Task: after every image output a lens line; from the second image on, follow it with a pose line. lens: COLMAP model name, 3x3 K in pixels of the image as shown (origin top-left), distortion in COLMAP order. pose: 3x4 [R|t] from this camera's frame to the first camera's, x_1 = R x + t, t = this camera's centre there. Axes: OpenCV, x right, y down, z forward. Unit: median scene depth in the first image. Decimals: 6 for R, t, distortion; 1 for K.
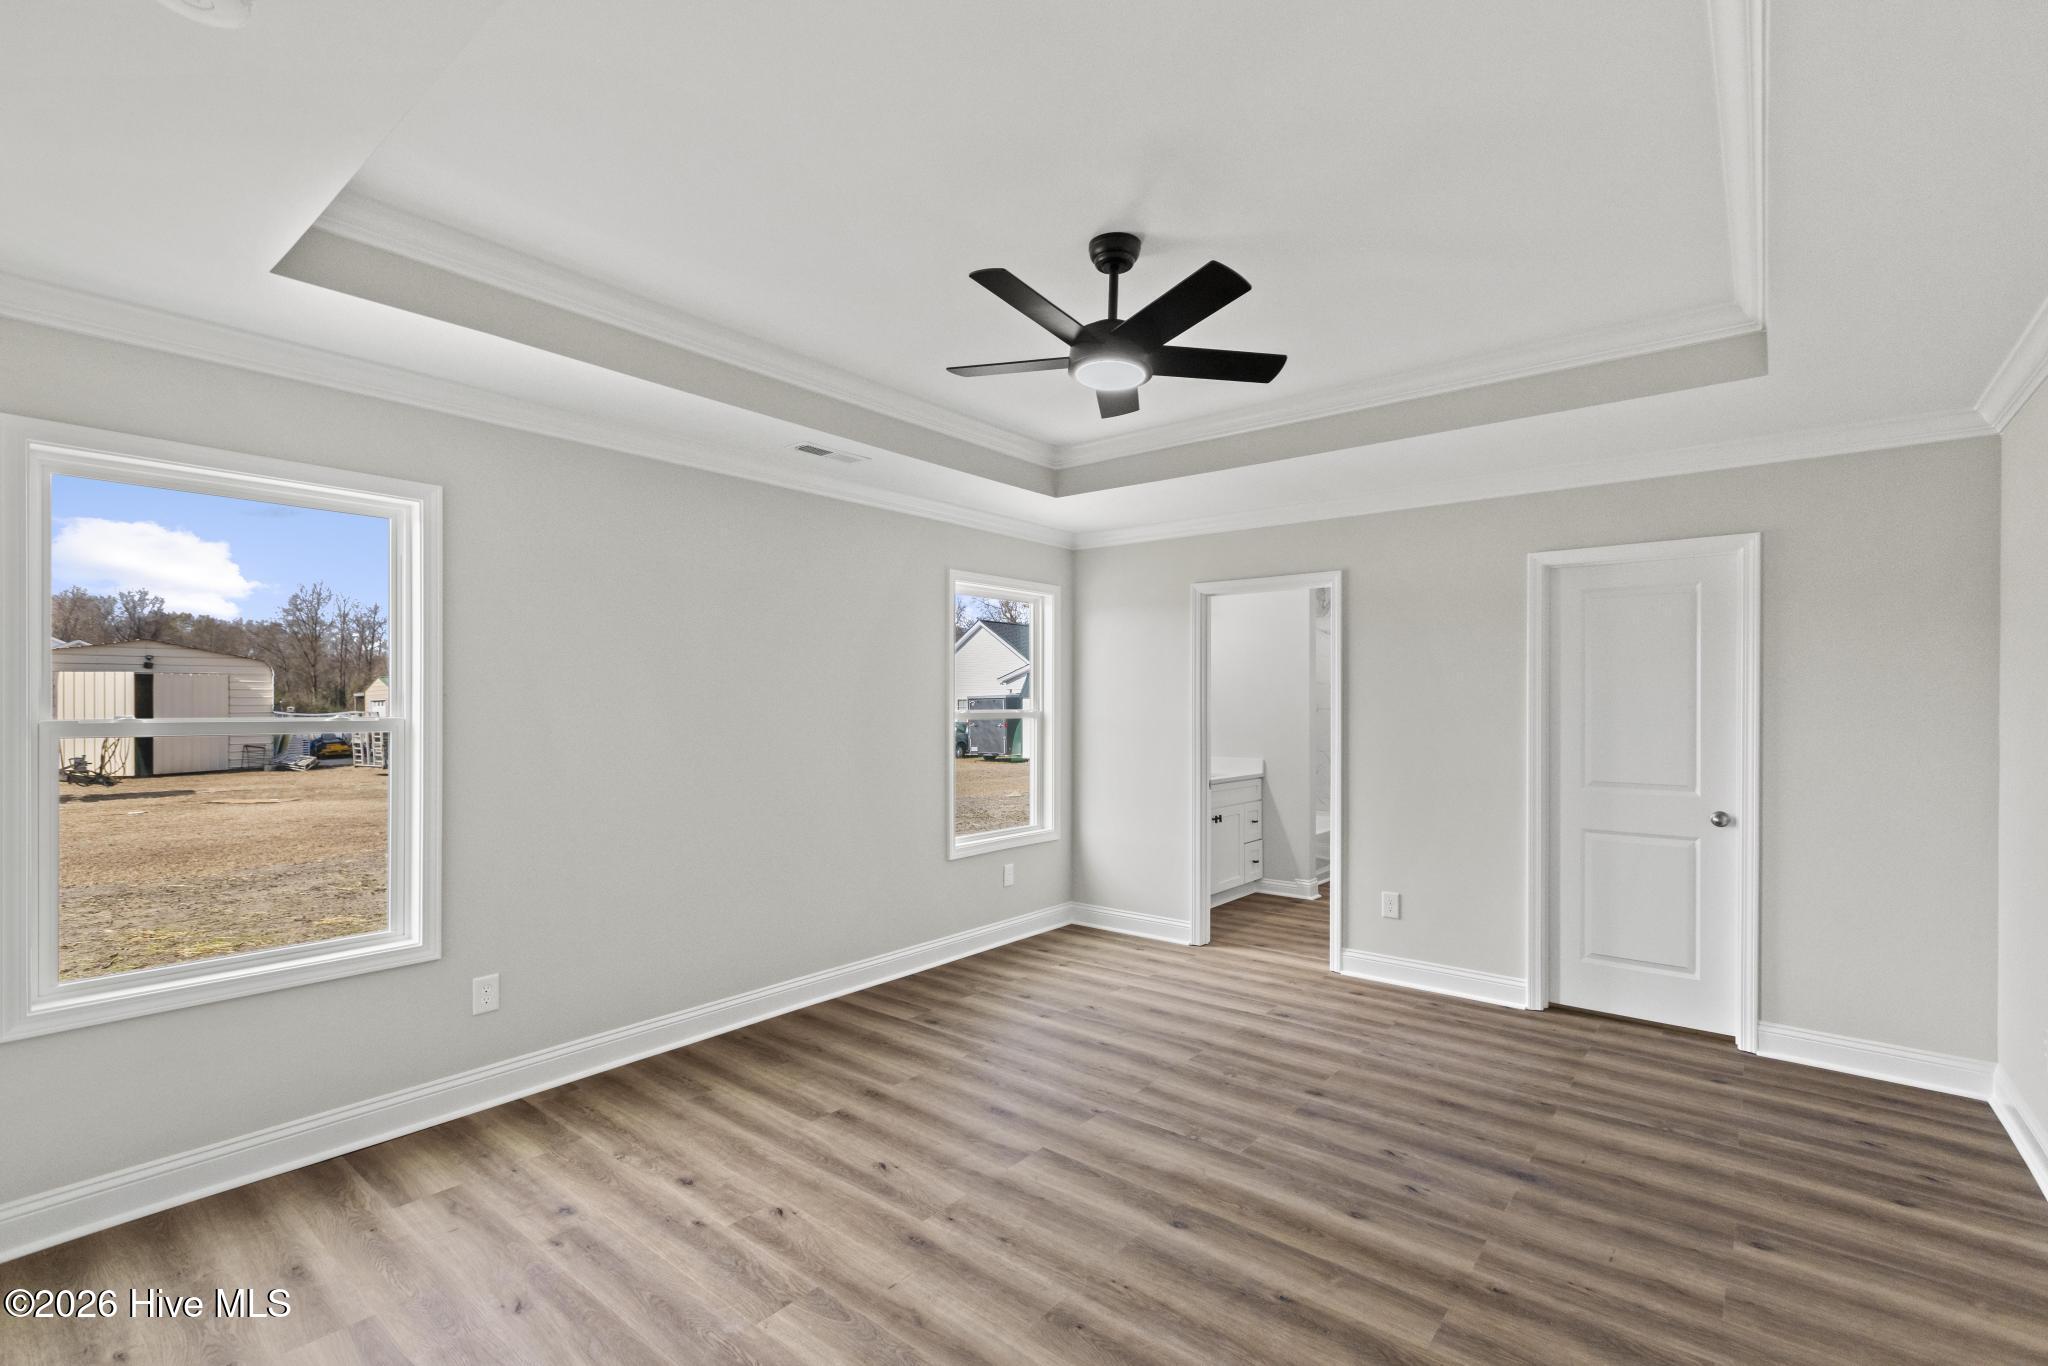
lens RADIAL K [[915.7, 0, 1023.0], [0, 915.7, 691.4], [0, 0, 1]] dist [0.003564, -0.000919]
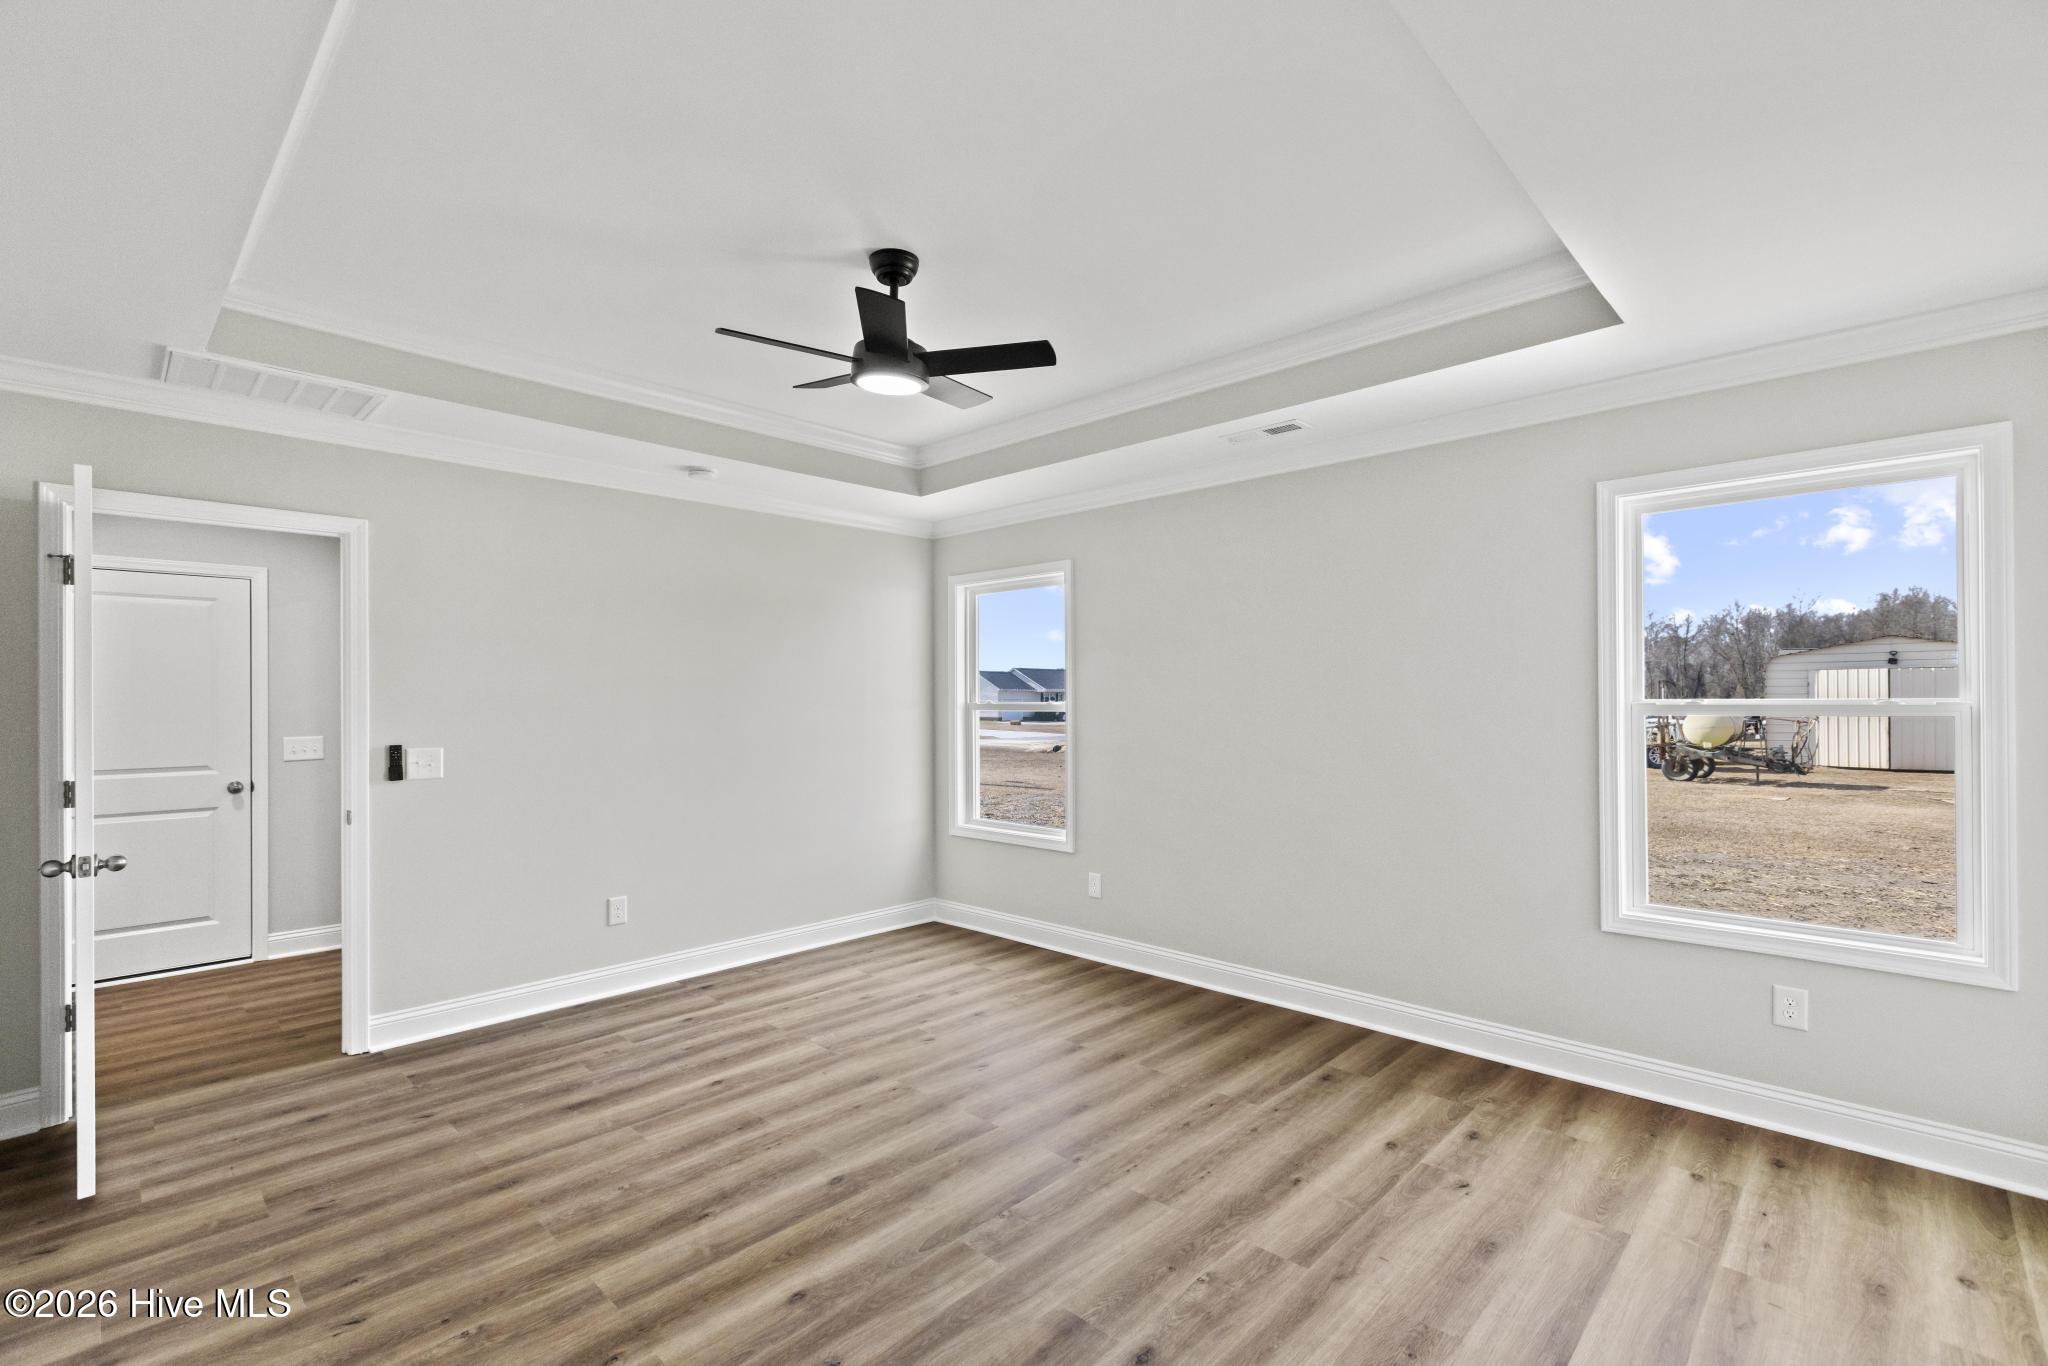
lens RADIAL K [[905.7, 0, 1024.0], [0, 905.7, 683.0], [0, 0, 1]] dist [0.004180, 0.000099]
pose [[-0.075508, -0.021028, -0.996923, 0.866657], [0.015399, 0.999634, -0.022252, 0.023807], [0.997026, -0.017032, -0.075157, 0.933355]]
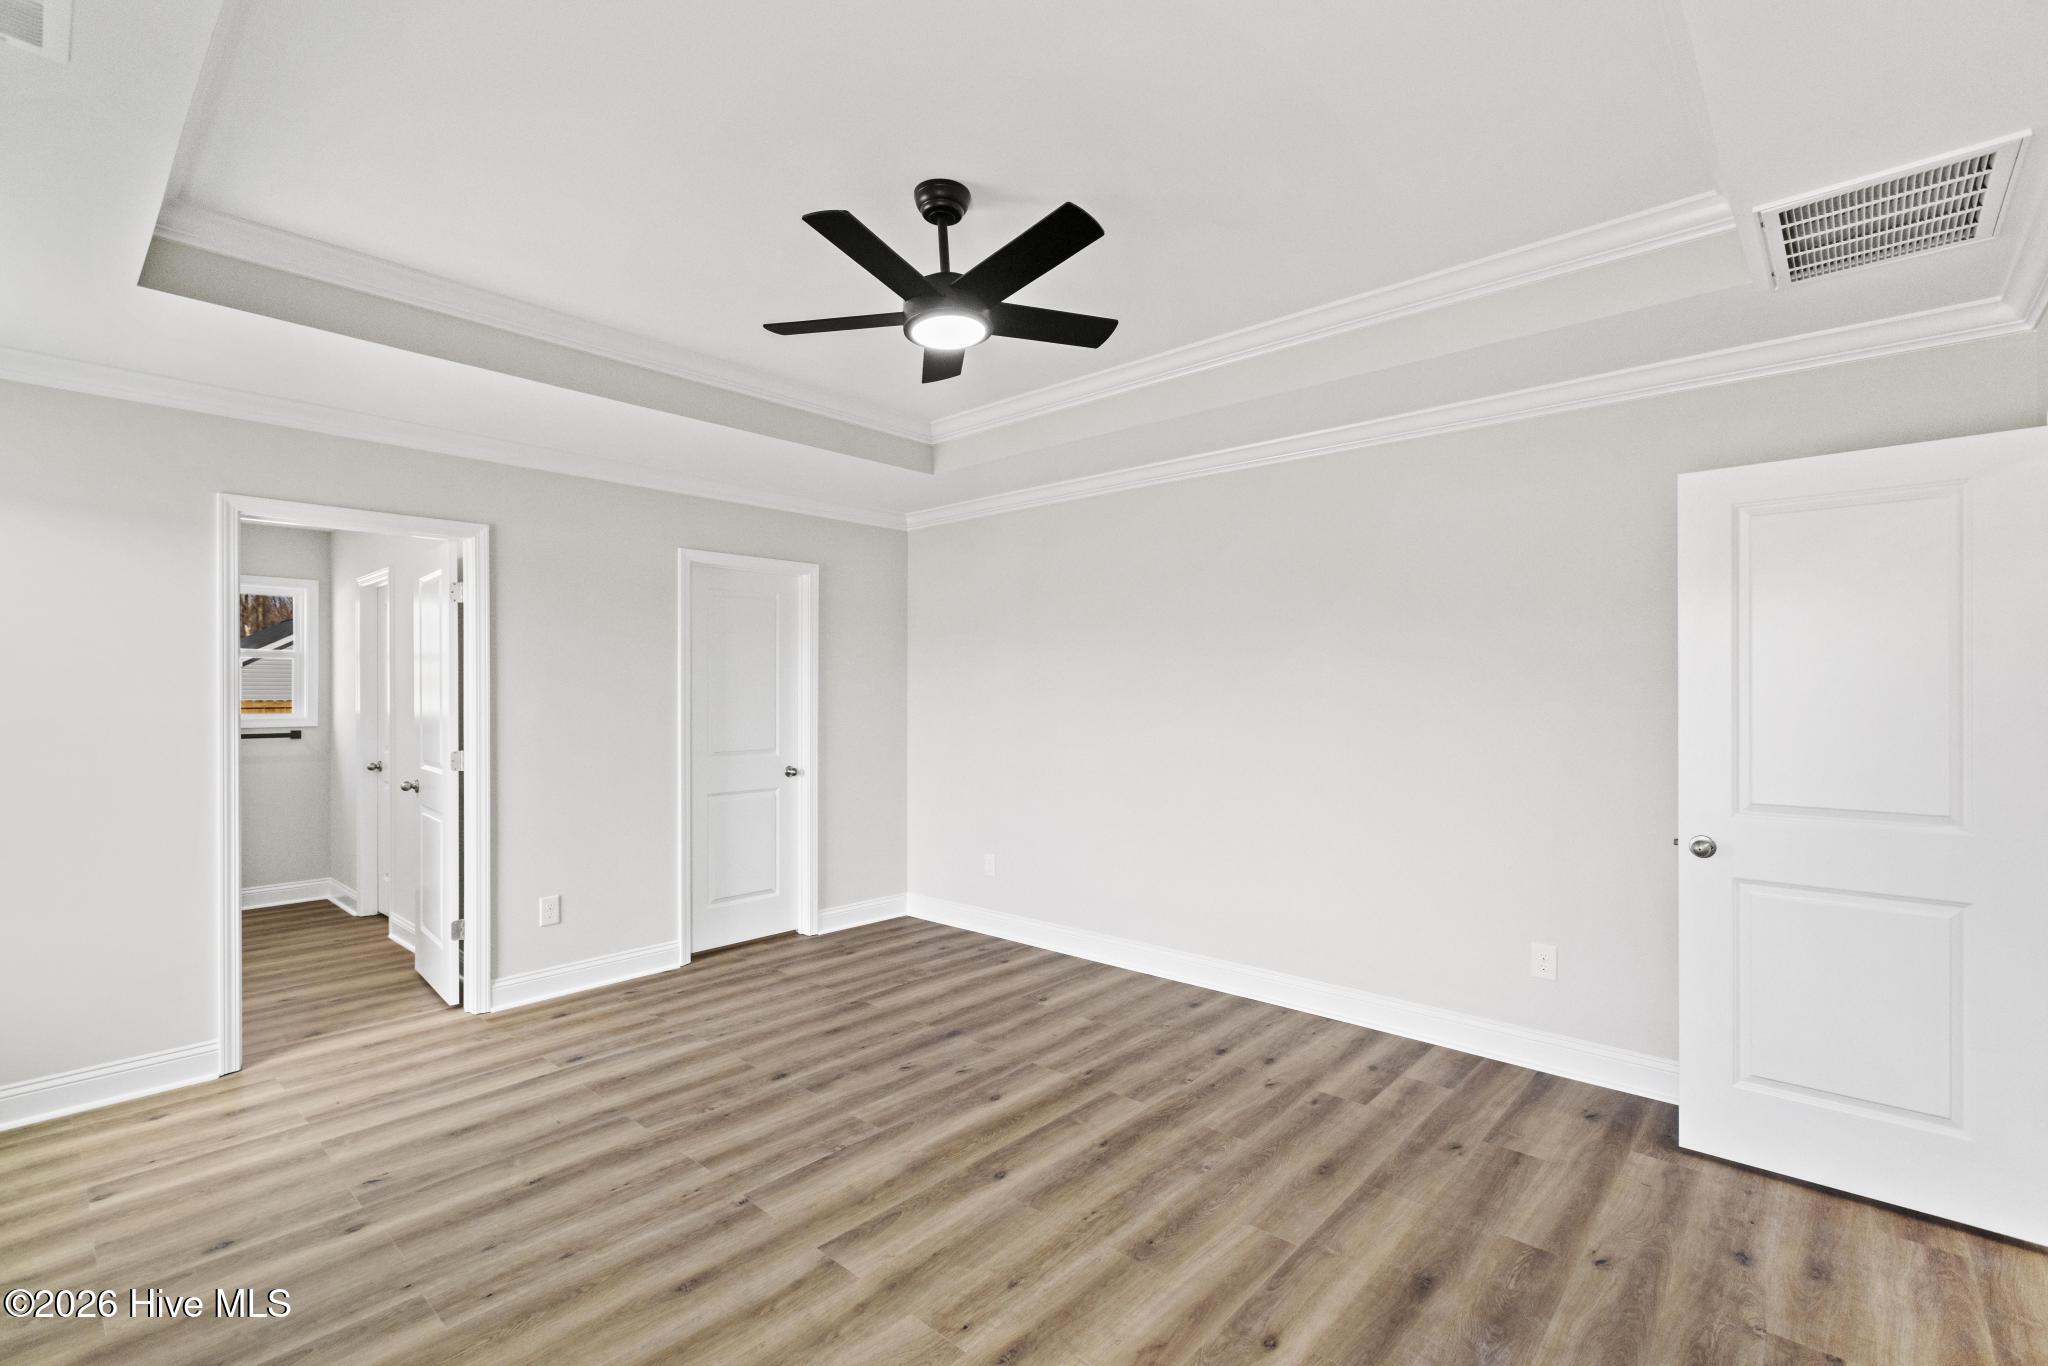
lens RADIAL K [[915.7, 0, 1023.0], [0, 915.7, 691.4], [0, 0, 1]] dist [0.003564, -0.000919]
pose [[0.048555, -0.003717, 0.998814, -0.631265], [-0.009800, 0.999943, 0.004197, 0.013495], [-0.998772, -0.009992, 0.048515, 0.663478]]
